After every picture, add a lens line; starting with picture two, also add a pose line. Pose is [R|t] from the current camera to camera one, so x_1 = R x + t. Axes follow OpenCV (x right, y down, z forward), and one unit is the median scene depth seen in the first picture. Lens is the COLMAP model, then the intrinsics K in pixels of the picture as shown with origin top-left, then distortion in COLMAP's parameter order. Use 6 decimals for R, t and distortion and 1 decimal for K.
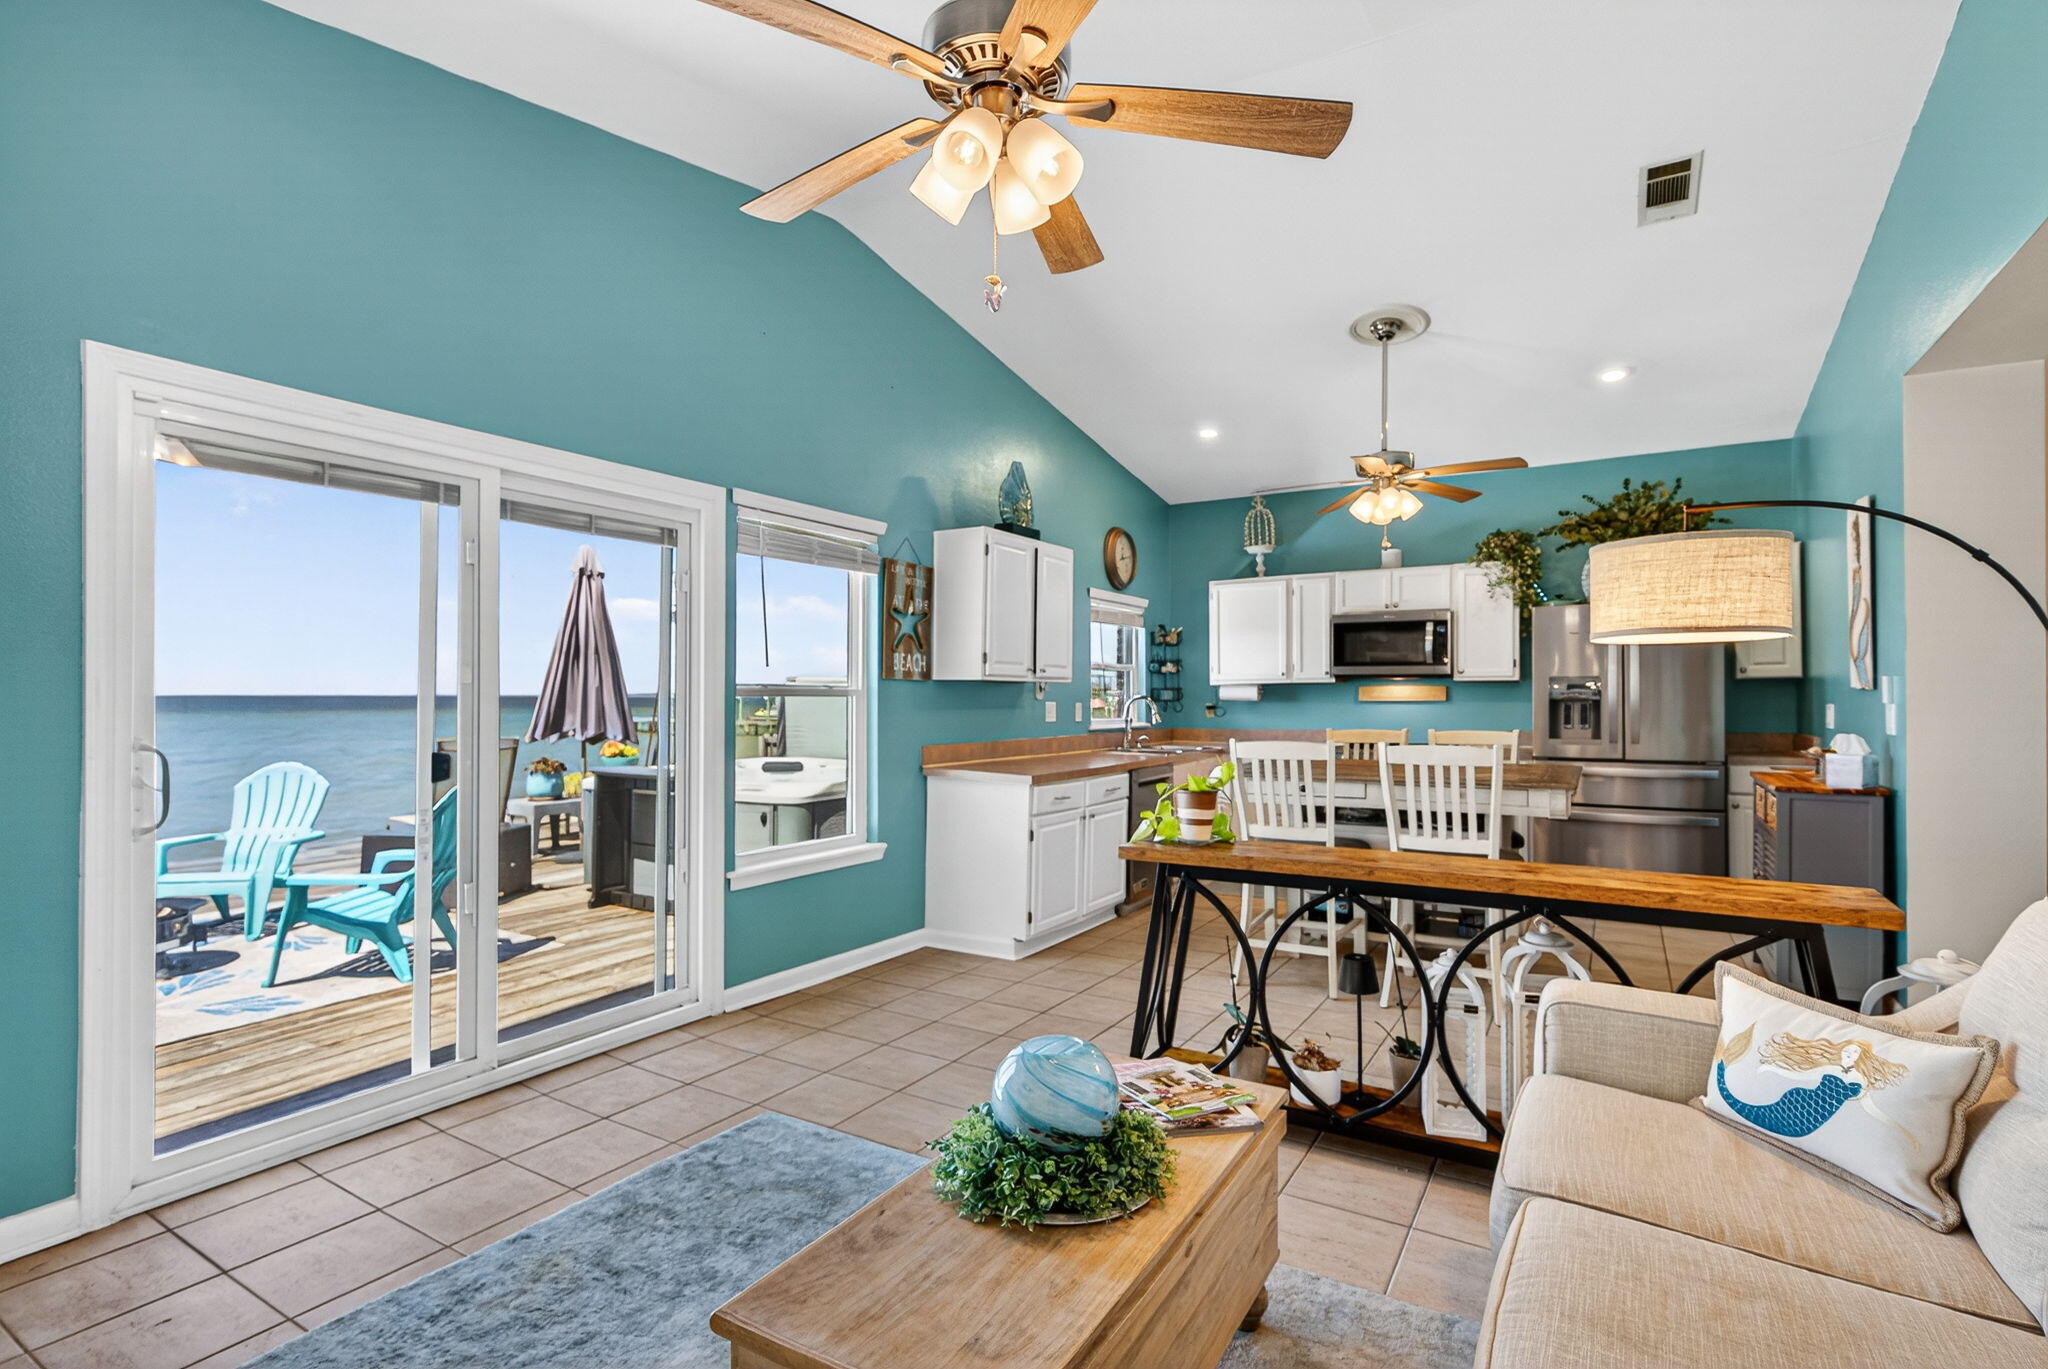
lens RADIAL K [[958.9, 0, 1026.6], [0, 958.9, 698.8], [0, 0, 1]] dist [-0.000941, 0.000005]
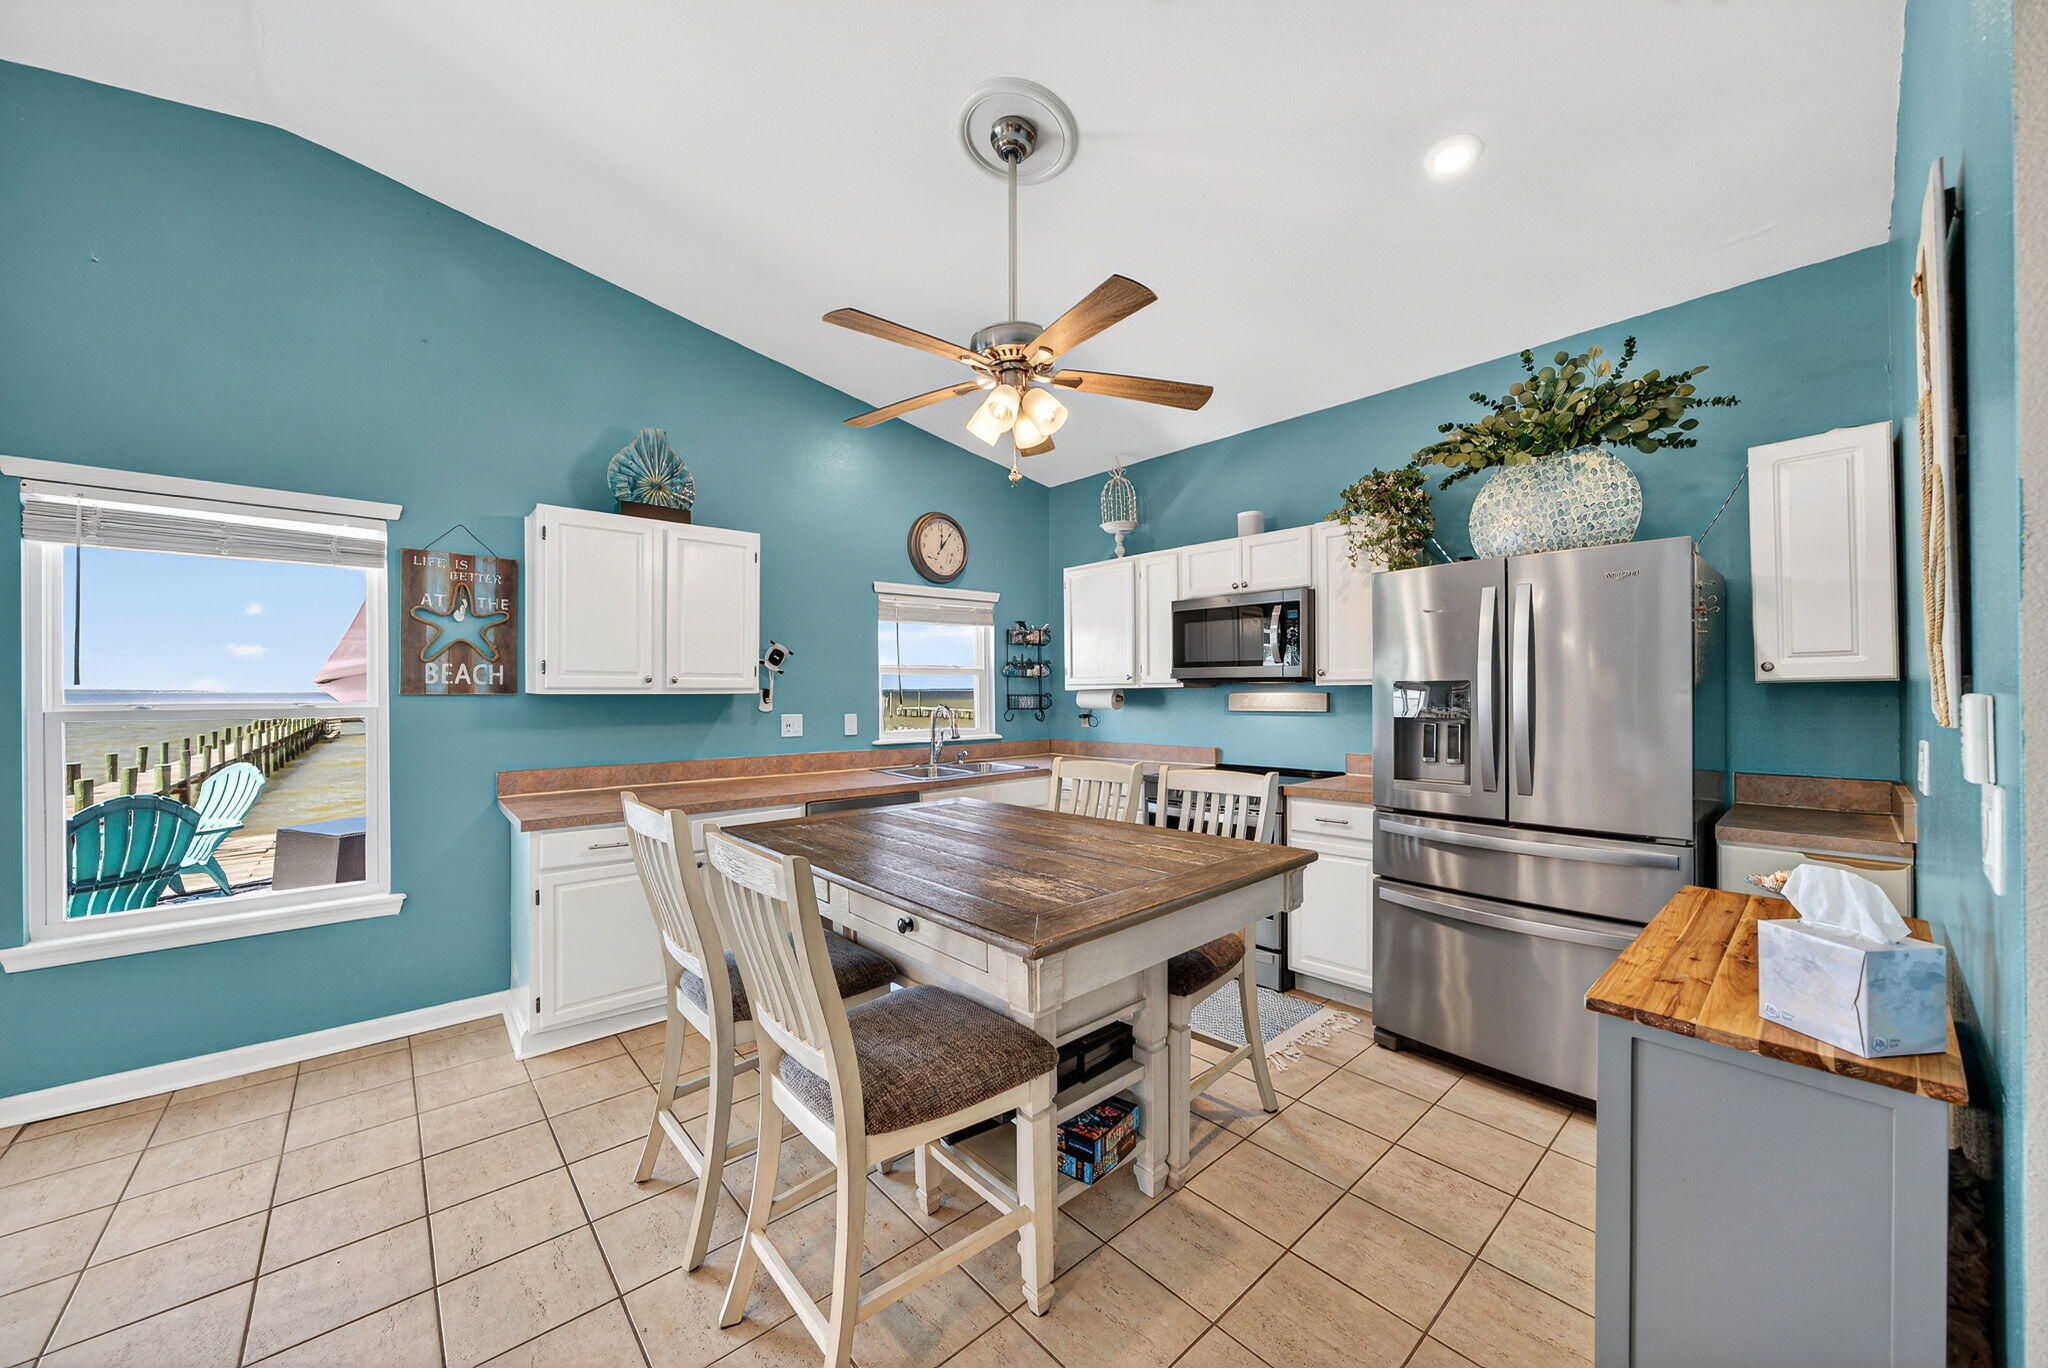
lens RADIAL K [[745.7, 0, 1024.0], [0, 745.7, 684.0], [0, 0, 1]] dist [-0.027205, 0.013301]
pose [[0.953052, -0.006159, -0.302744, 0.455907], [0.003803, 0.999958, -0.008369, -0.018485], [0.302783, 0.006825, 0.953035, 0.457477]]
